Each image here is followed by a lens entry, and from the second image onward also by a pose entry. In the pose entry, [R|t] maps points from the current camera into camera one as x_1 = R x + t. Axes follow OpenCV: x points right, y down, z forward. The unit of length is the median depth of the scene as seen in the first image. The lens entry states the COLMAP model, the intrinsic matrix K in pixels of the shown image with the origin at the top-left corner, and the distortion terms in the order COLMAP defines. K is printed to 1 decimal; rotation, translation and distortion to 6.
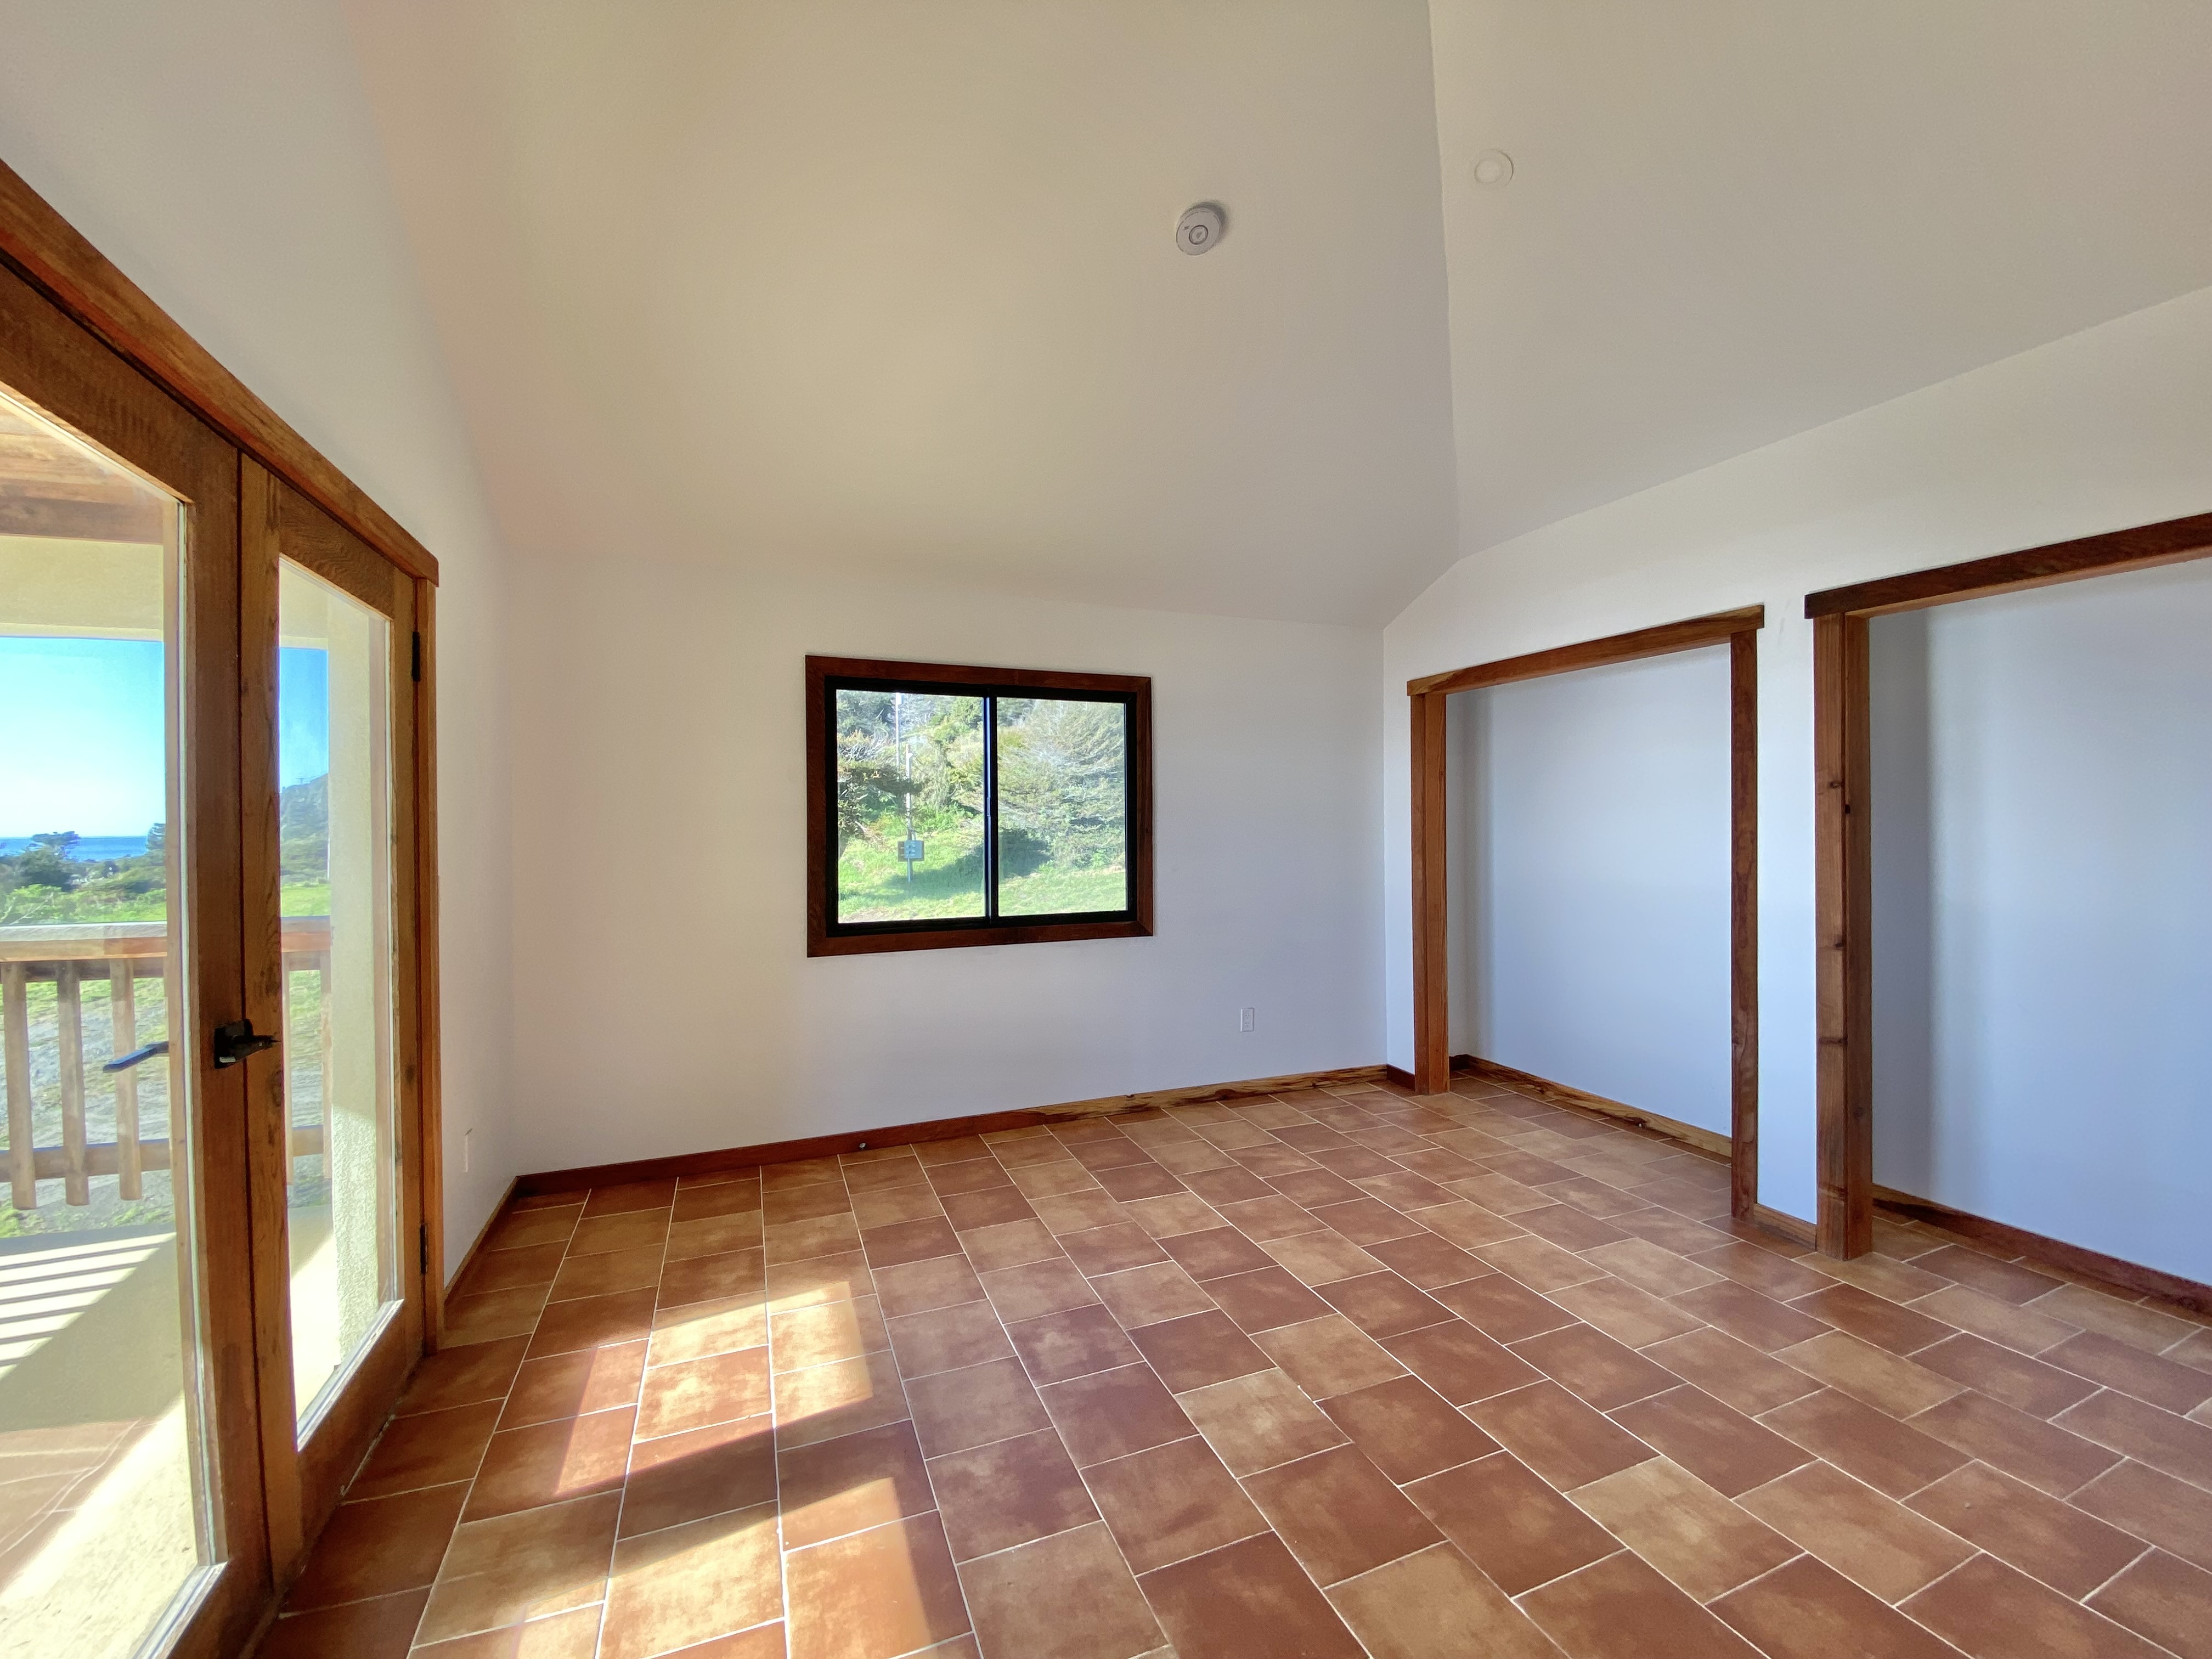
lens RADIAL K [[897.8, 0, 1106.0], [0, 897.8, 829.5], [0, 0, 1]] dist [0.022142, -0.019256]
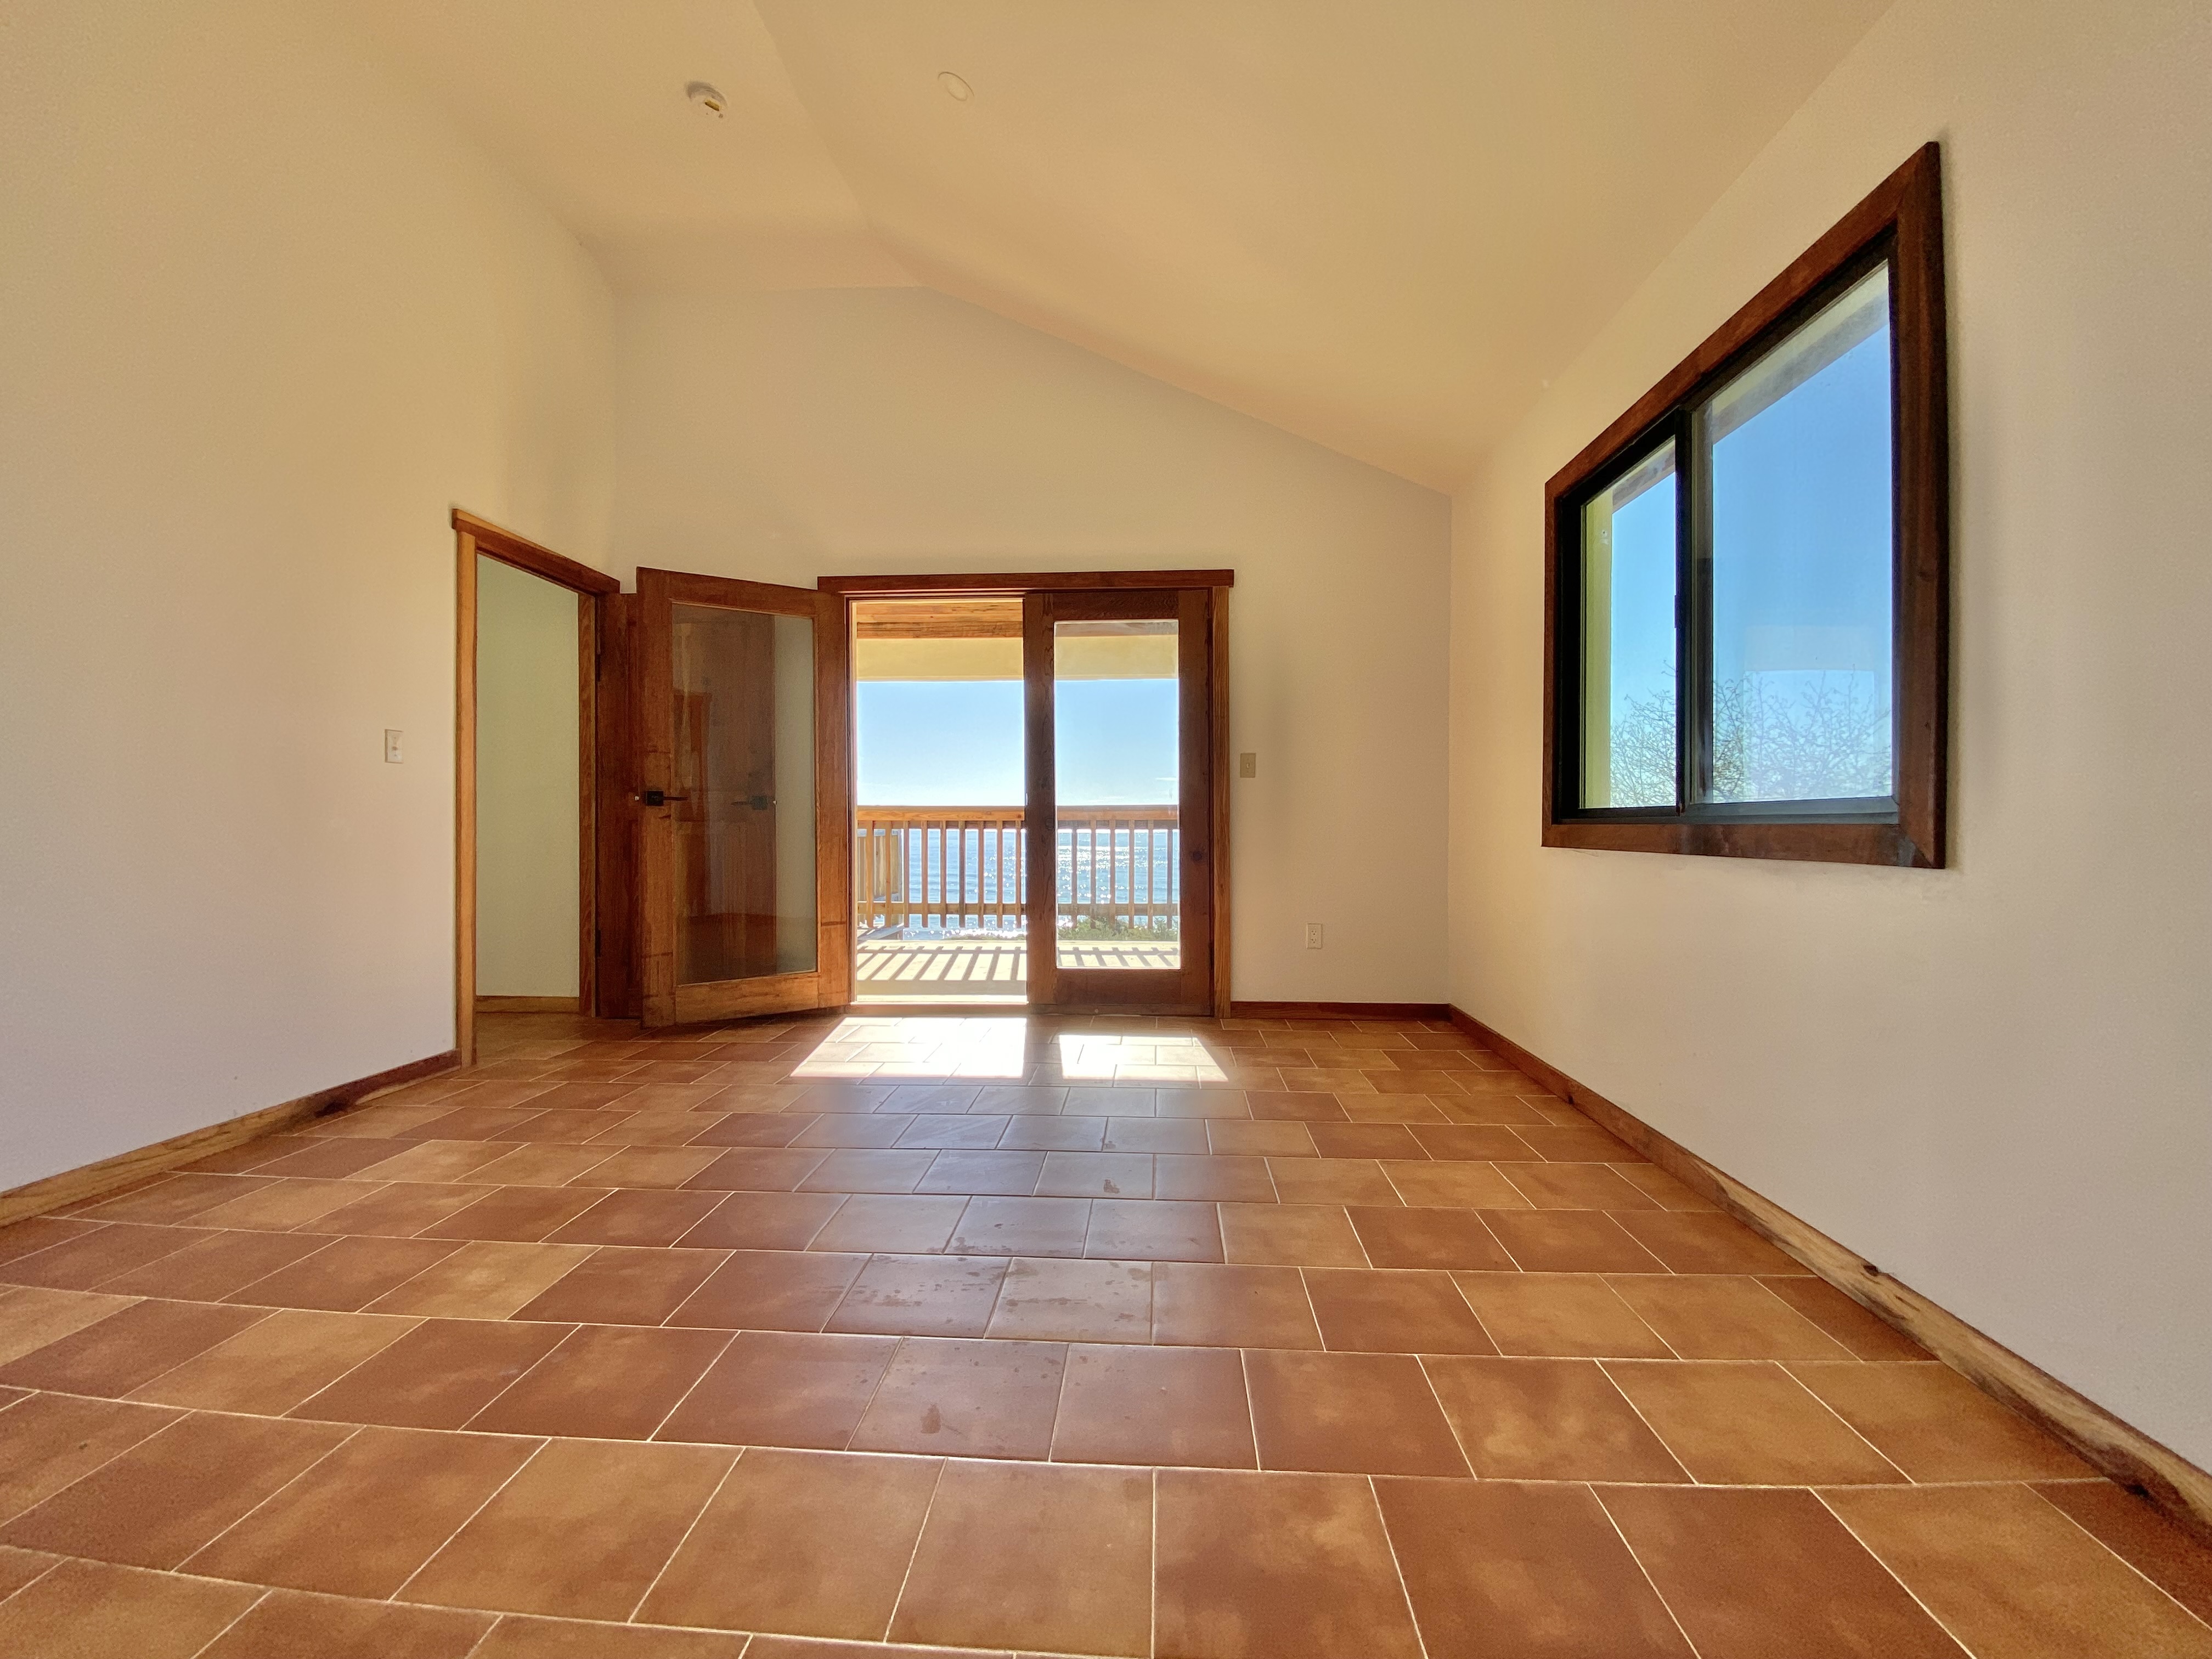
lens RADIAL K [[897.8, 0, 1106.0], [0, 897.8, 829.5], [0, 0, 1]] dist [0.022142, -0.019256]
pose [[-0.430797, 0.013937, -0.902341, 0.649606], [-0.006508, 0.999807, 0.018549, 0.122379], [0.902425, 0.013863, -0.430623, 1.071830]]
